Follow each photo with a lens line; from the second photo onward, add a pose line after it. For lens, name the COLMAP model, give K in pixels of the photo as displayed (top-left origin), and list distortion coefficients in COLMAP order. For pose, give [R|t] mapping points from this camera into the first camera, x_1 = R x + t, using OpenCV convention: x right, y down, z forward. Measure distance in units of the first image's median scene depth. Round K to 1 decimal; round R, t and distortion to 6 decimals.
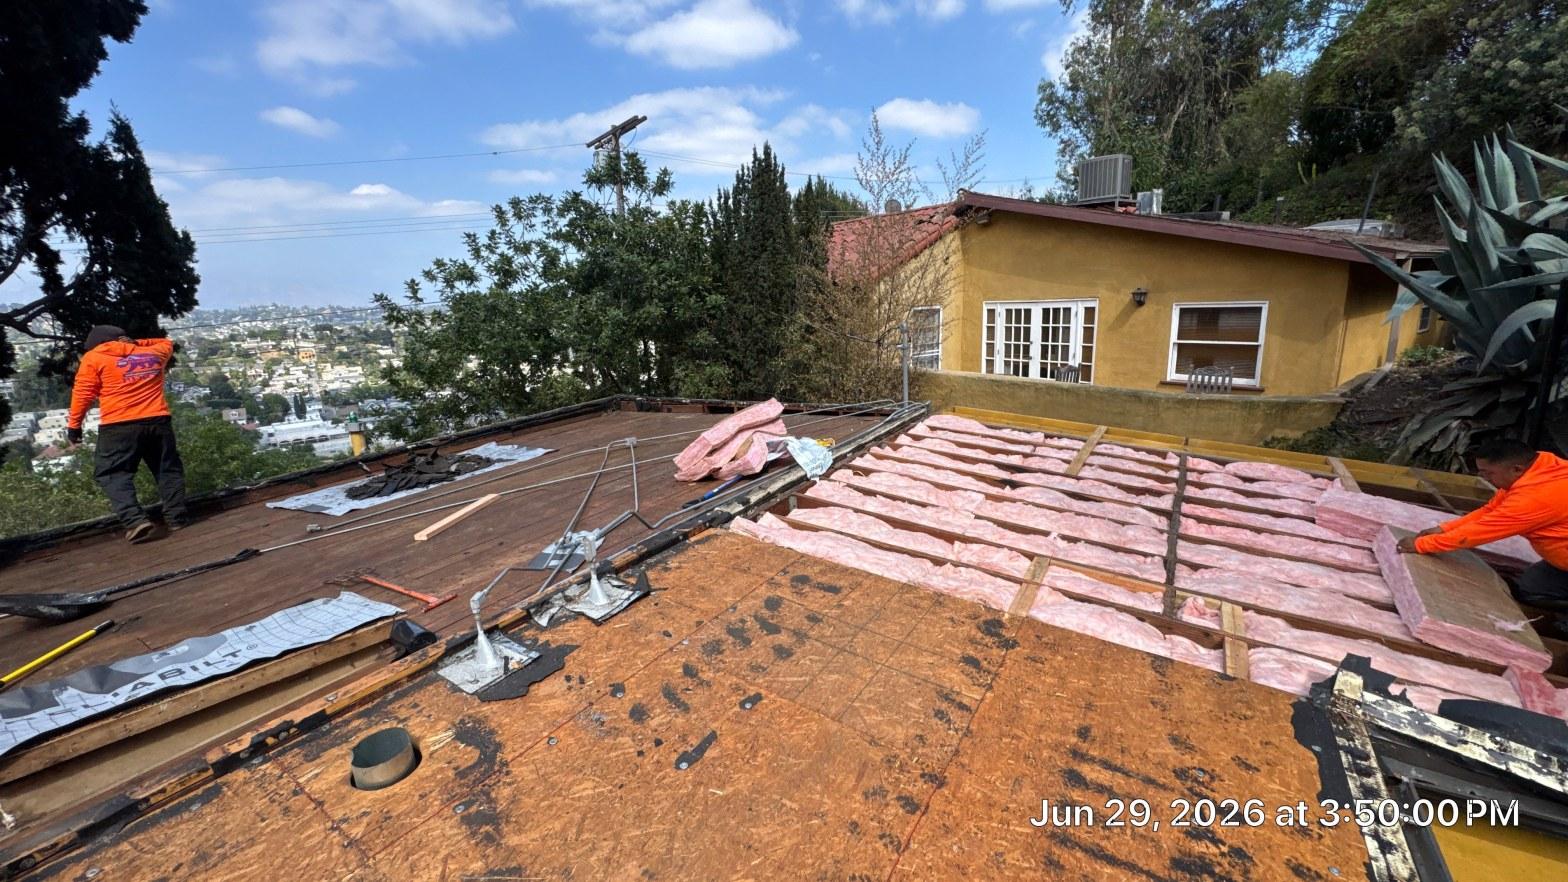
lens RADIAL K [[622.5, 0, 783.1], [0, 622.5, 439.3], [0, 0, 1]] dist [-0.003925, -0.000262]
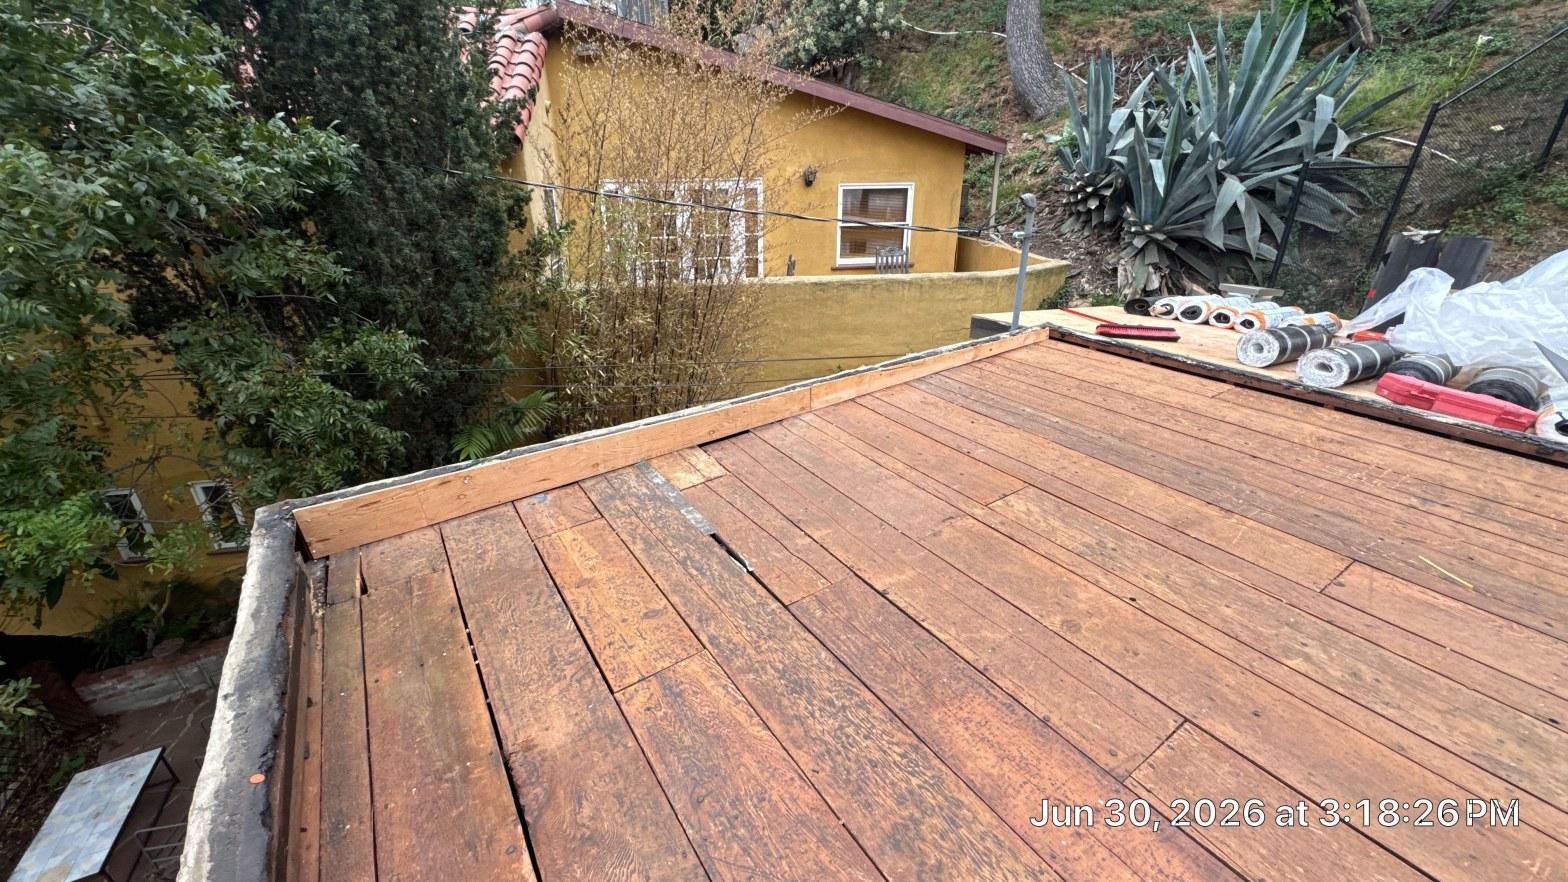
lens RADIAL K [[622.5, 0, 783.1], [0, 622.5, 439.3], [0, 0, 1]] dist [-0.003925, -0.000262]
pose [[0.406004, -0.324044, 0.854492, -0.322668], [0.194770, 0.944224, 0.265530, -0.102895], [-0.892875, 0.058623, 0.446473, 0.583441]]
